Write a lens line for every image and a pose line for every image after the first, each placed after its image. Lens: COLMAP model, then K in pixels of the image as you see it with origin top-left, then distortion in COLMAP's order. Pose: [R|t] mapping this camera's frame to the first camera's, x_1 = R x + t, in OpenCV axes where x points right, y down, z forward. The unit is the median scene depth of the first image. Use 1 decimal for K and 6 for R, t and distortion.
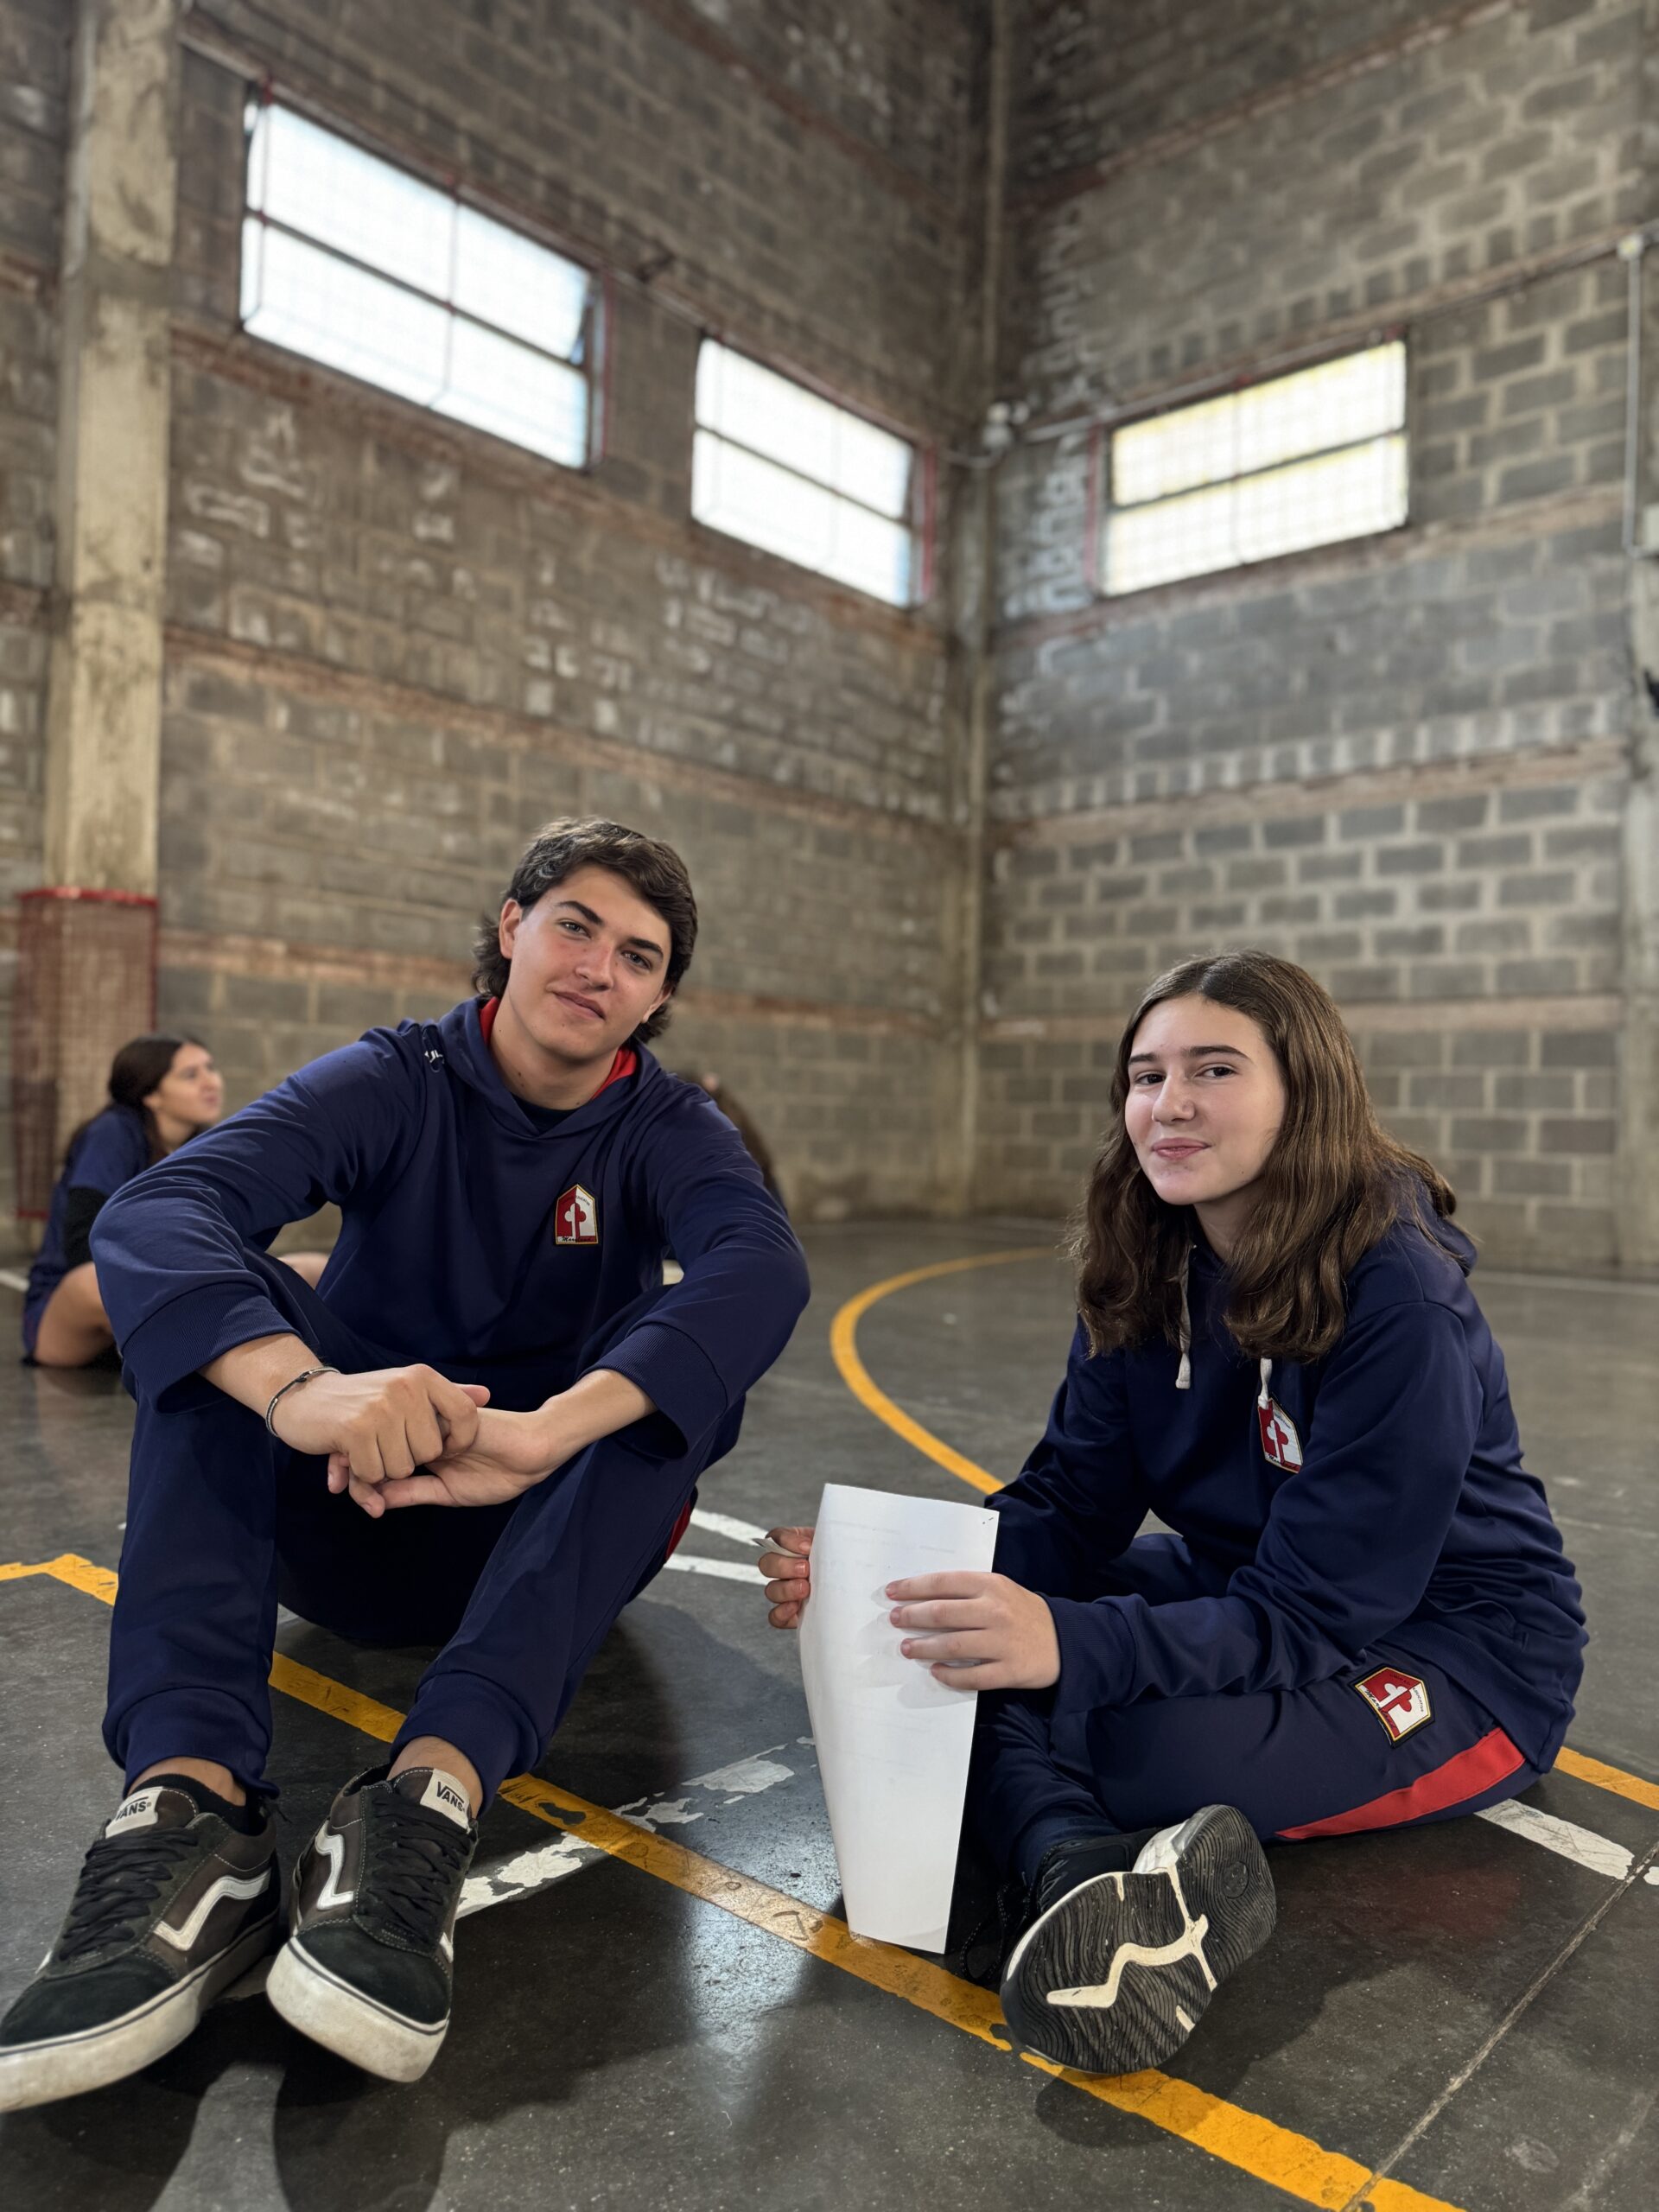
lens RADIAL K [[1575.0, 0, 843.2], [0, 1575.0, 1117.0], [0, 0, 1]] dist [0.010403, -0.016680]
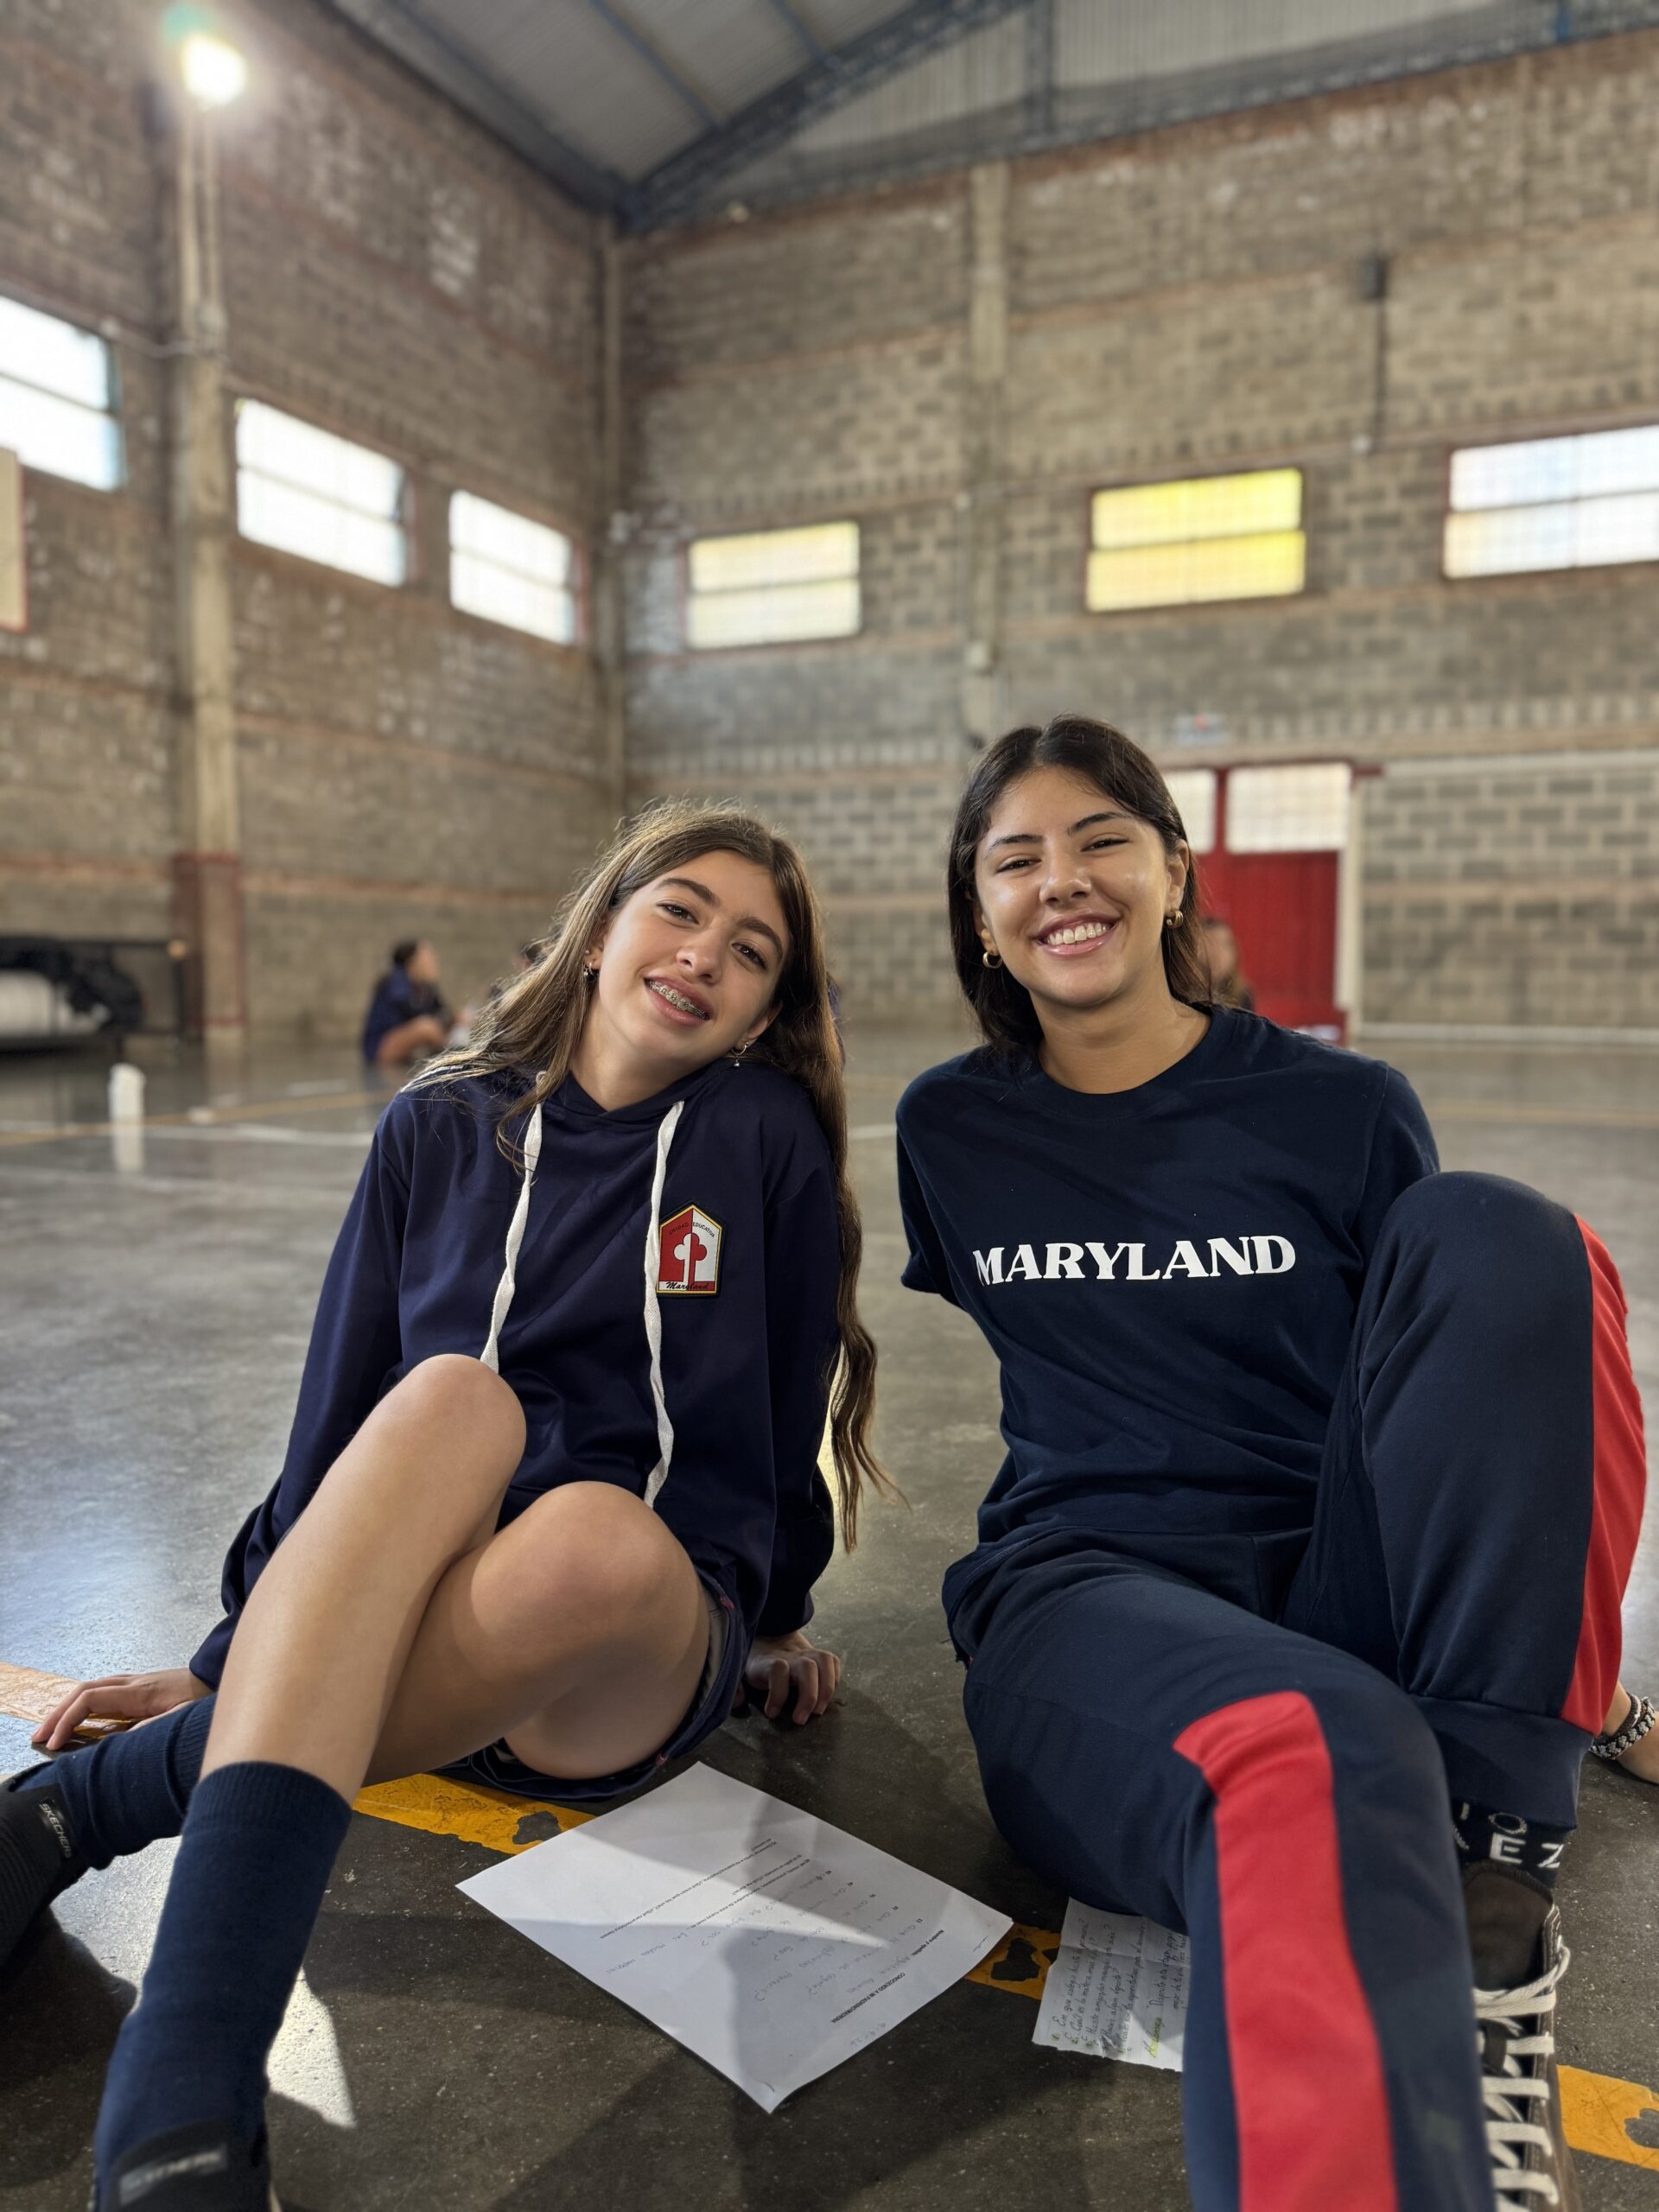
lens RADIAL K [[1575.0, 0, 837.5], [0, 1575.0, 1124.7], [0, 0, 1]] dist [0.010403, -0.016680]
pose [[0.952881, -0.055965, 0.298136, -0.236057], [0.021403, 0.992788, 0.117958, -0.017486], [-0.302588, -0.106019, 0.947207, -0.764206]]
